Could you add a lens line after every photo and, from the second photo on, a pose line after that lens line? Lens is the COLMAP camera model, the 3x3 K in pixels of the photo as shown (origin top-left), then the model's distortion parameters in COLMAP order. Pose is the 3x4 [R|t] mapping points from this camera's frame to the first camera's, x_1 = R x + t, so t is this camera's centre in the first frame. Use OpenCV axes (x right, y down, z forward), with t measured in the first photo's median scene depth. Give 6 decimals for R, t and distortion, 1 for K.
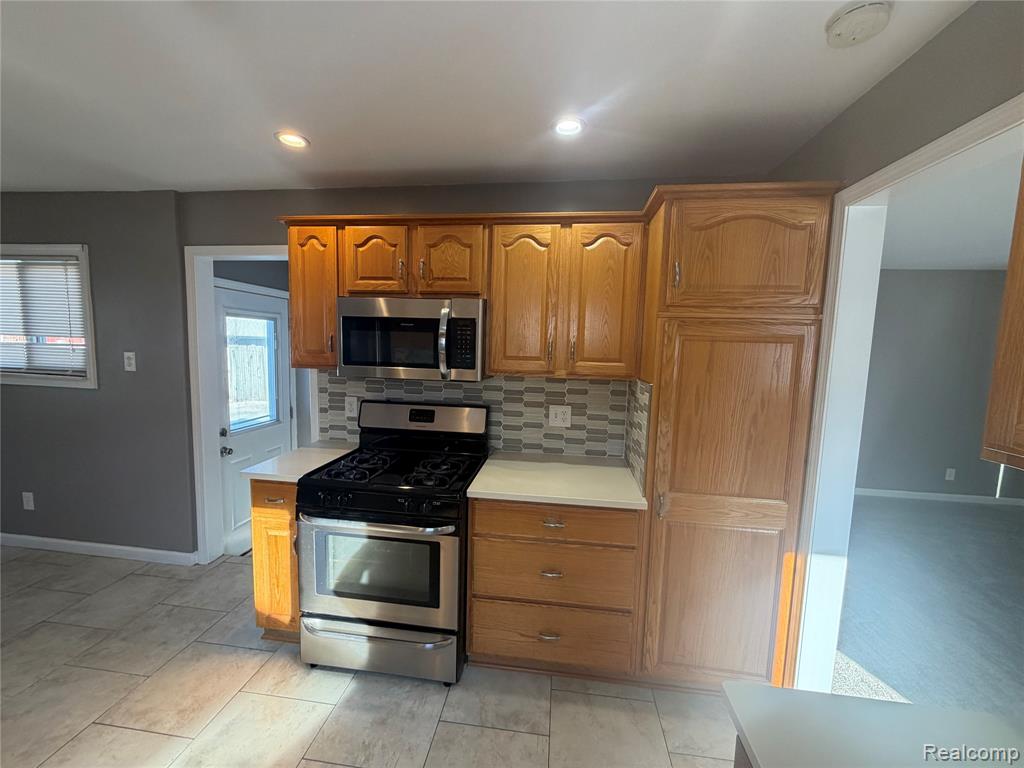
lens RADIAL K [[408.6, 0, 510.4], [0, 408.6, 383.0], [0, 0, 1]] dist [-0.000822, -0.000206]
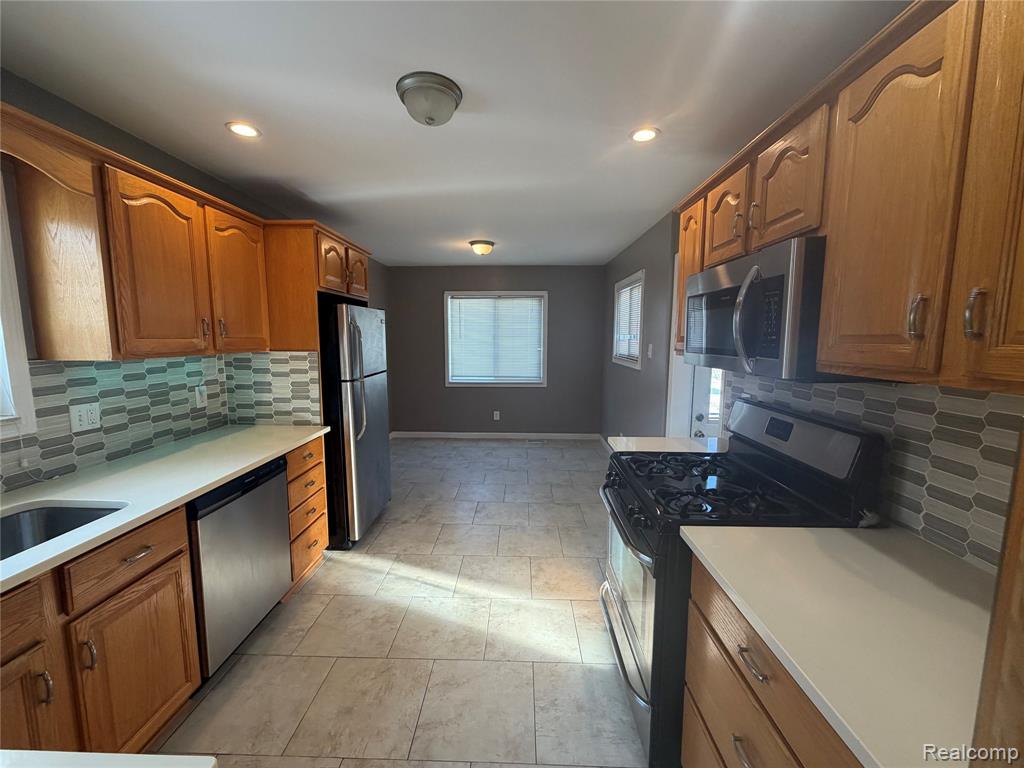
lens RADIAL K [[408.6, 0, 511.3], [0, 408.6, 383.4], [0, 0, 1]] dist [-0.000822, -0.000206]
pose [[0.094128, 0.084371, -0.991979, 0.428183], [-0.098819, 0.992274, 0.075019, -0.003060], [0.990644, 0.090965, 0.101738, 0.488049]]
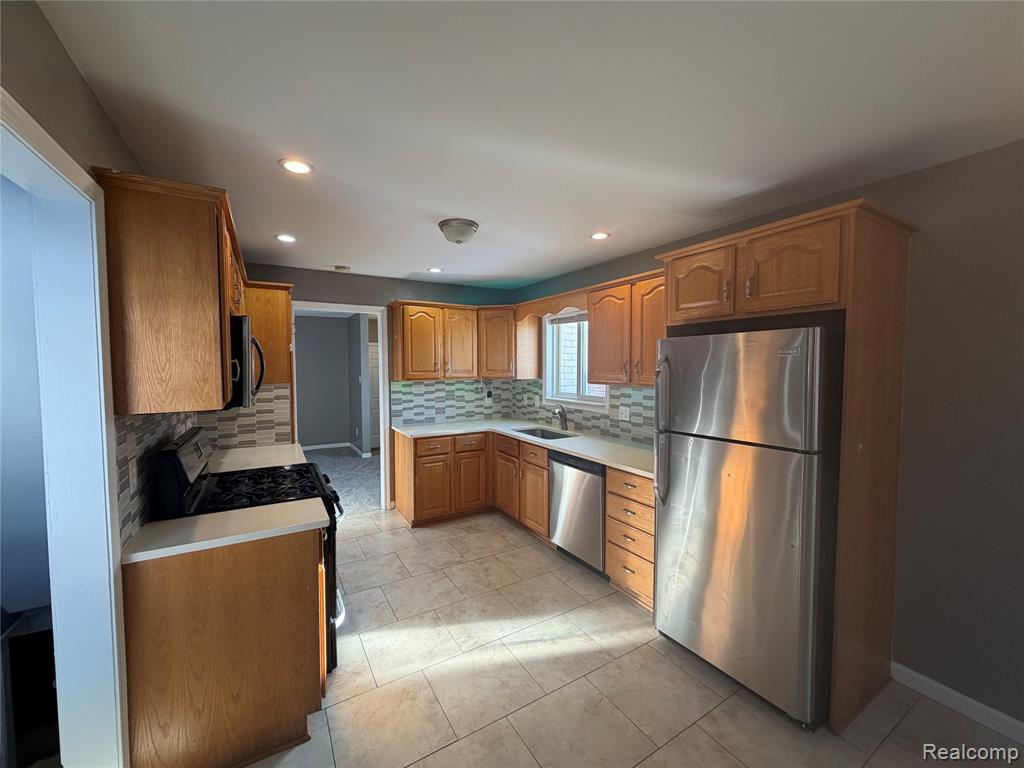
lens RADIAL K [[408.6, 0, 507.8], [0, 408.6, 383.6], [0, 0, 1]] dist [-0.000822, -0.000206]
pose [[-0.610704, -0.066809, 0.789036, -1.332041], [0.061741, 0.989384, 0.131560, -0.136930], [-0.789448, 0.129060, -0.600096, 1.006423]]
